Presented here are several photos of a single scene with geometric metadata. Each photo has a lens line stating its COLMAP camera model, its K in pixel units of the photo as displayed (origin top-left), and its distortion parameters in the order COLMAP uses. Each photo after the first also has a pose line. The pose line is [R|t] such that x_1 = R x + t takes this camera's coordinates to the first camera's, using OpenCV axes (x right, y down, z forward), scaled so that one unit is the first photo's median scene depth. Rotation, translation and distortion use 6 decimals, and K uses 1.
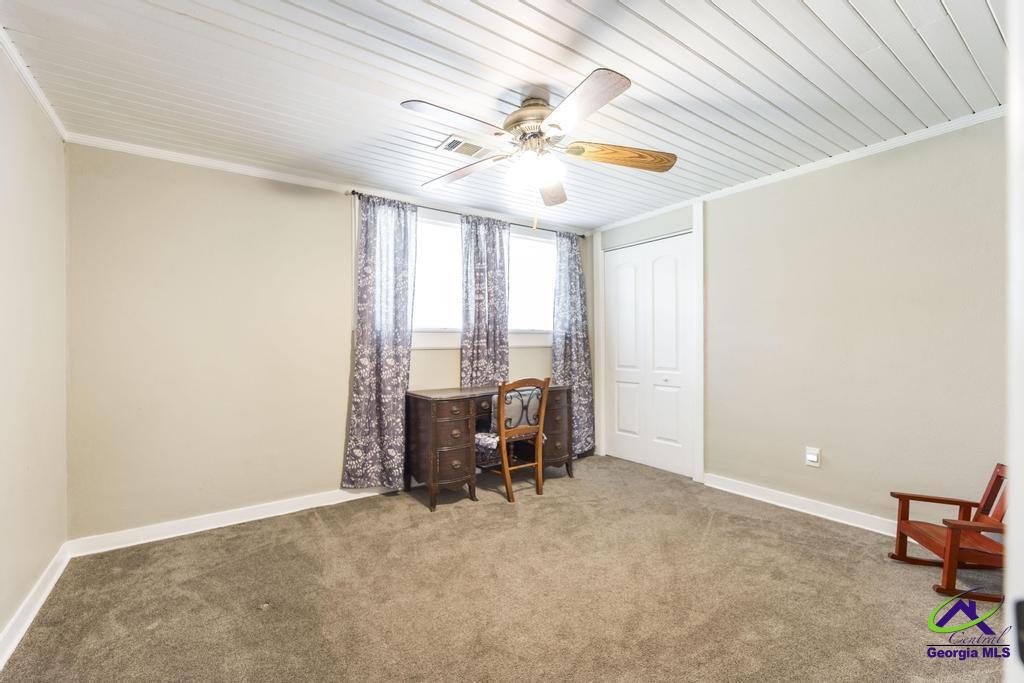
lens RADIAL K [[422.9, 0, 513.9], [0, 422.9, 343.0], [0, 0, 1]] dist [0.000892, -0.000082]
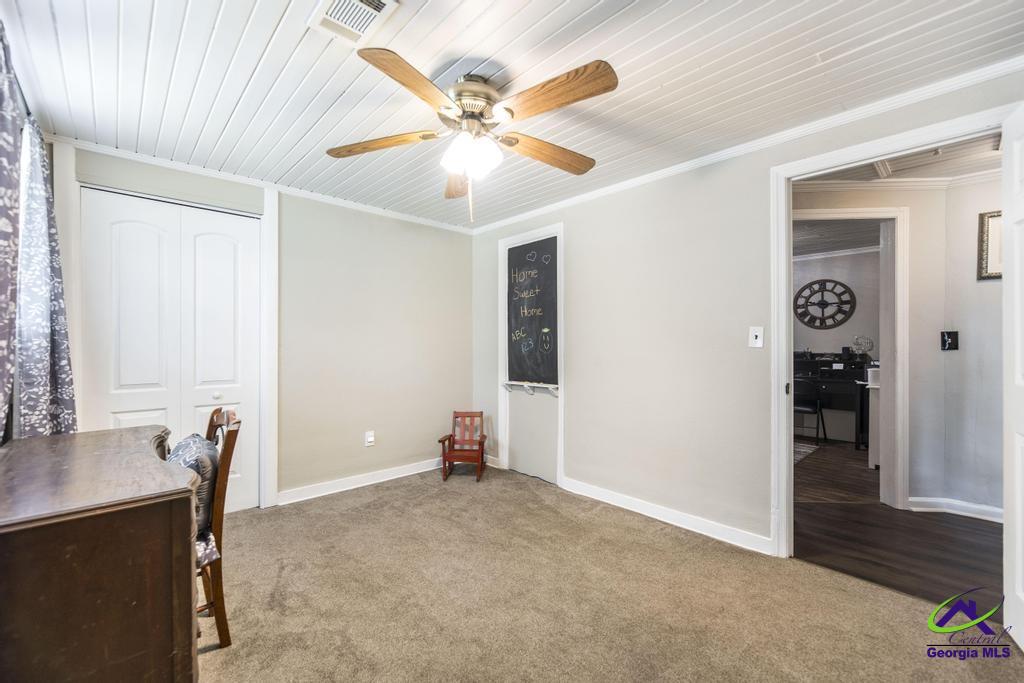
lens RADIAL K [[422.9, 0, 515.9], [0, 422.9, 344.5], [0, 0, 1]] dist [0.000892, -0.000082]
pose [[-0.124203, 0.008586, 0.992220, -0.605994], [-0.000508, 0.999962, -0.008717, -0.000881], [-0.992257, -0.001587, -0.124194, 0.728608]]
